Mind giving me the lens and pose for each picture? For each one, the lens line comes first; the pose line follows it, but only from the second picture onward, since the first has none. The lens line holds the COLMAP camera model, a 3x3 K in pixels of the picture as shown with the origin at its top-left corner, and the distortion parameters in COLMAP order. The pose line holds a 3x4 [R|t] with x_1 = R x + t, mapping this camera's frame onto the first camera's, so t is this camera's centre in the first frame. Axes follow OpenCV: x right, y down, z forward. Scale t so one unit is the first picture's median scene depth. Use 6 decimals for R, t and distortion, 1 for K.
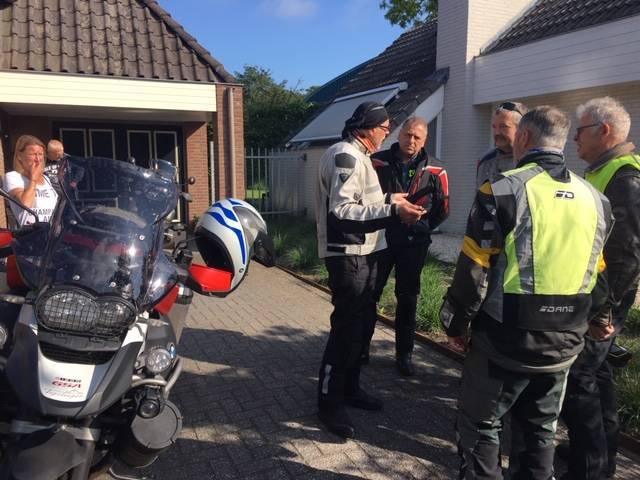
lens RADIAL K [[542.4, 0, 321.2], [0, 542.4, 240.2], [0, 0, 1]] dist [0.033670, -0.036150]
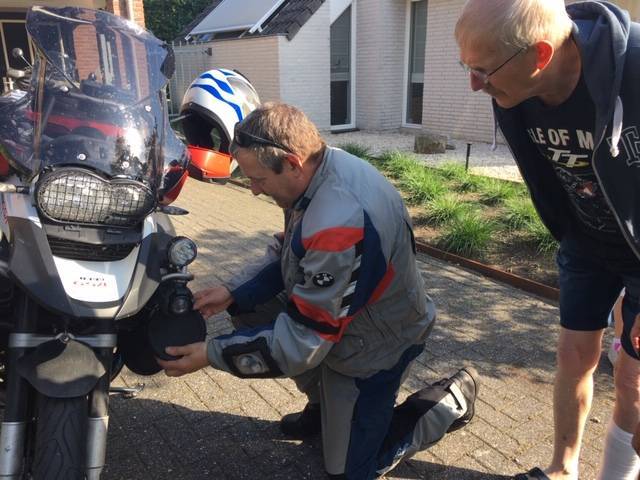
lens RADIAL K [[542.4, 0, 319.5], [0, 542.4, 240.1], [0, 0, 1]] dist [0.033670, -0.036150]
pose [[0.981046, -0.070736, 0.180401, -0.197125], [0.039048, 0.984058, 0.173509, 0.048884], [-0.189798, -0.163176, 0.968169, 0.097161]]
